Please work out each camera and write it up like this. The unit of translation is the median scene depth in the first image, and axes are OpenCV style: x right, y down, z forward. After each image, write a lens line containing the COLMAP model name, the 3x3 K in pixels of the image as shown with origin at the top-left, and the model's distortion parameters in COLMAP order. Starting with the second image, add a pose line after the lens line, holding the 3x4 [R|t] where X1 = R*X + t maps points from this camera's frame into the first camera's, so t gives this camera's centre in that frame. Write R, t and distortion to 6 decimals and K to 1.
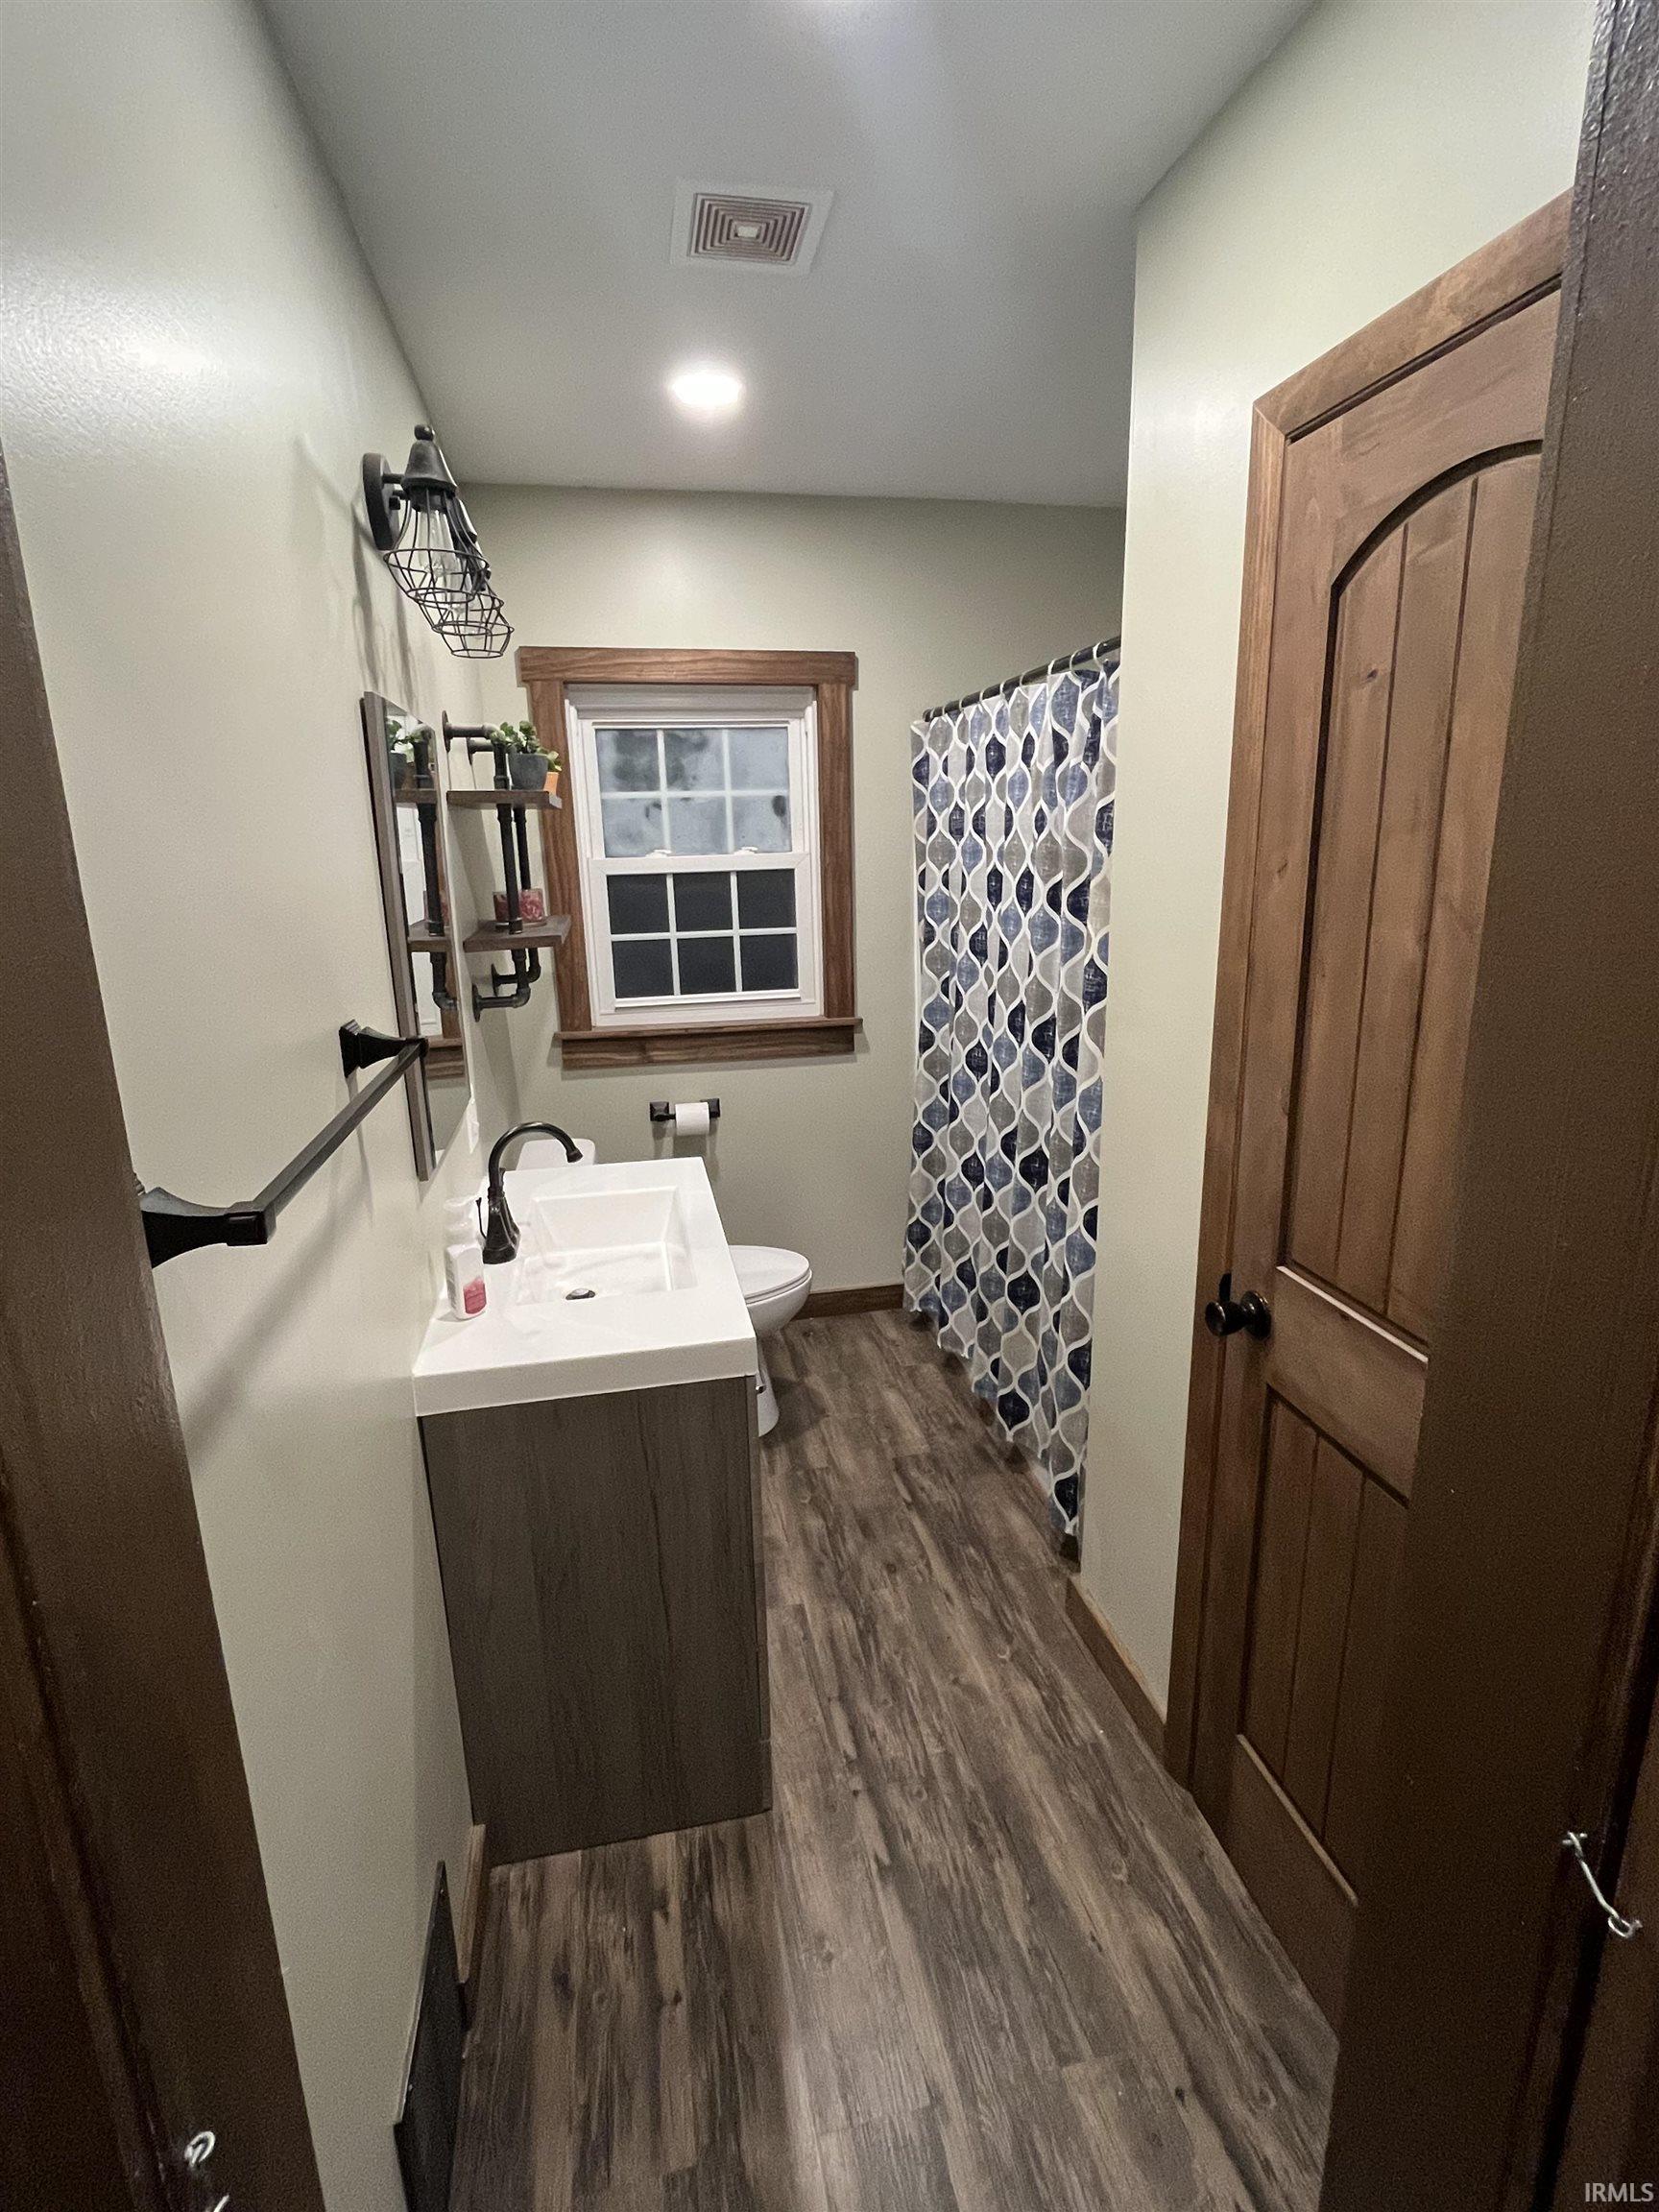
lens RADIAL K [[1092.9, 0, 829.5], [0, 1092.9, 1106.0], [0, 0, 1]] dist [-0.000966, -0.000723]
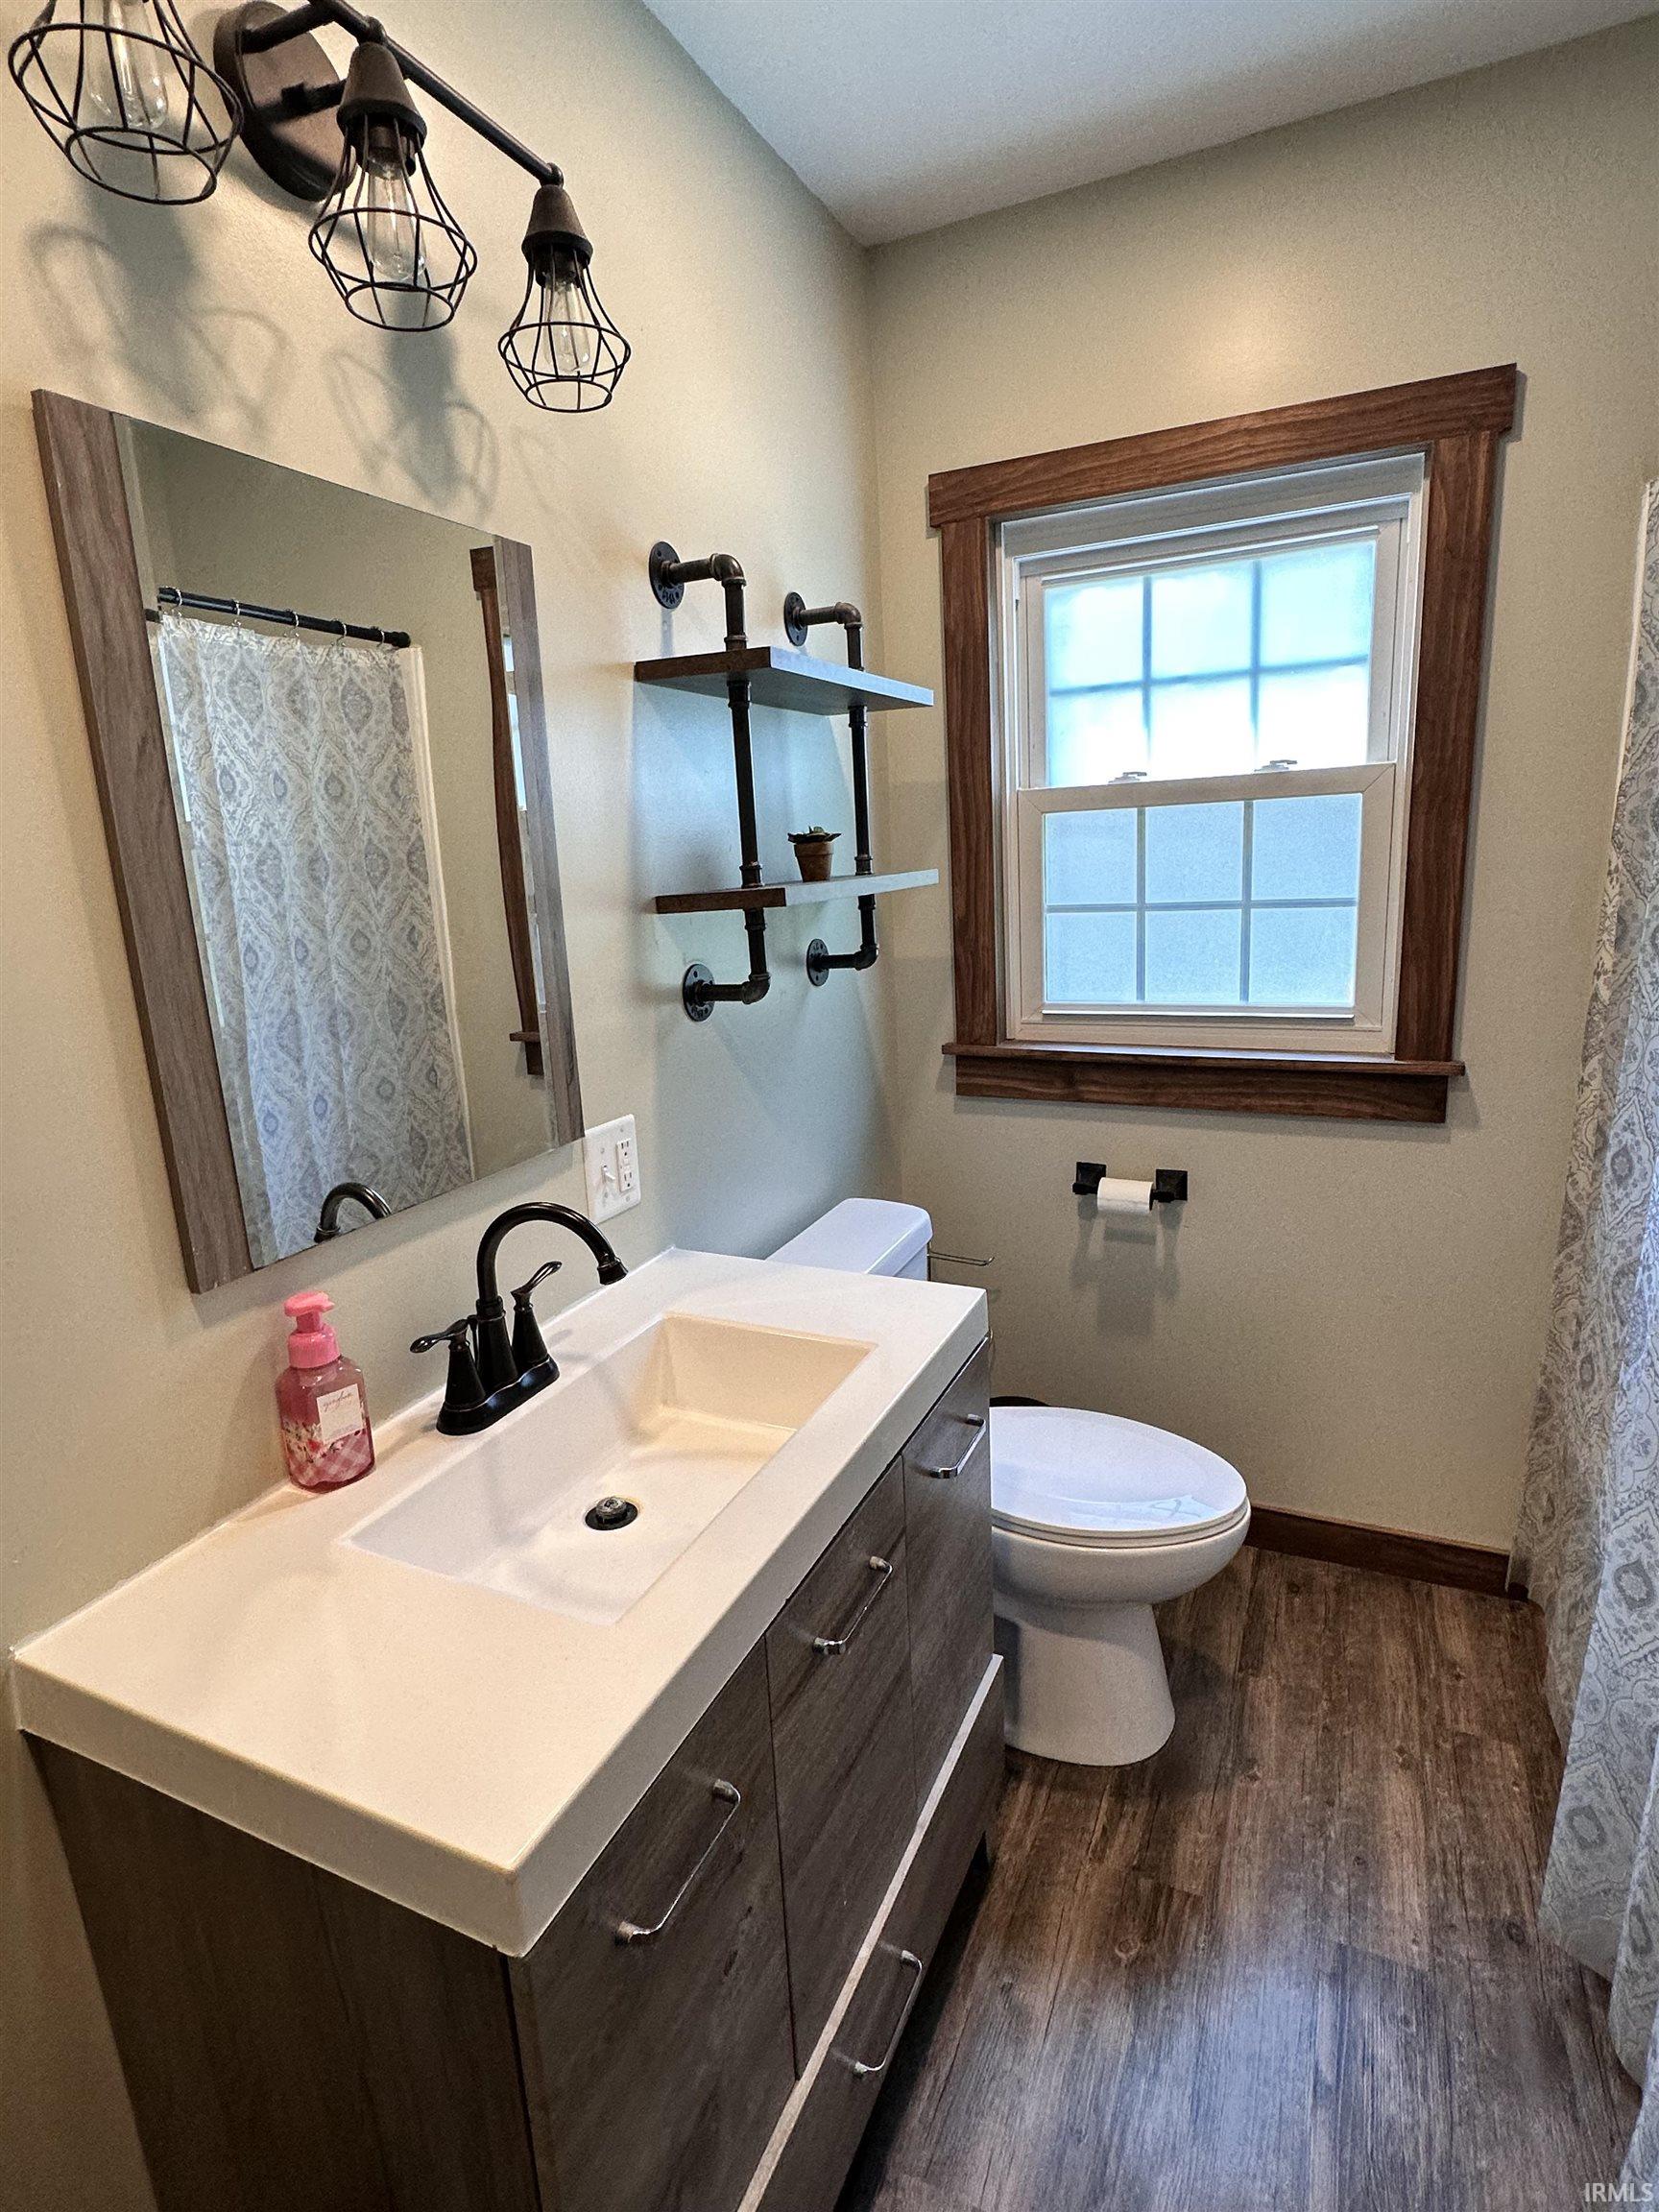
lens RADIAL K [[1173.5, 0, 772.0], [0, 1173.5, 1103.7], [0, 0, 1]] dist [-0.003332, -0.000566]
pose [[0.795225, 0.117439, -0.594832, 0.111487], [-0.117379, 0.992321, 0.038993, -0.046361], [0.594844, 0.038813, 0.802904, 0.351621]]
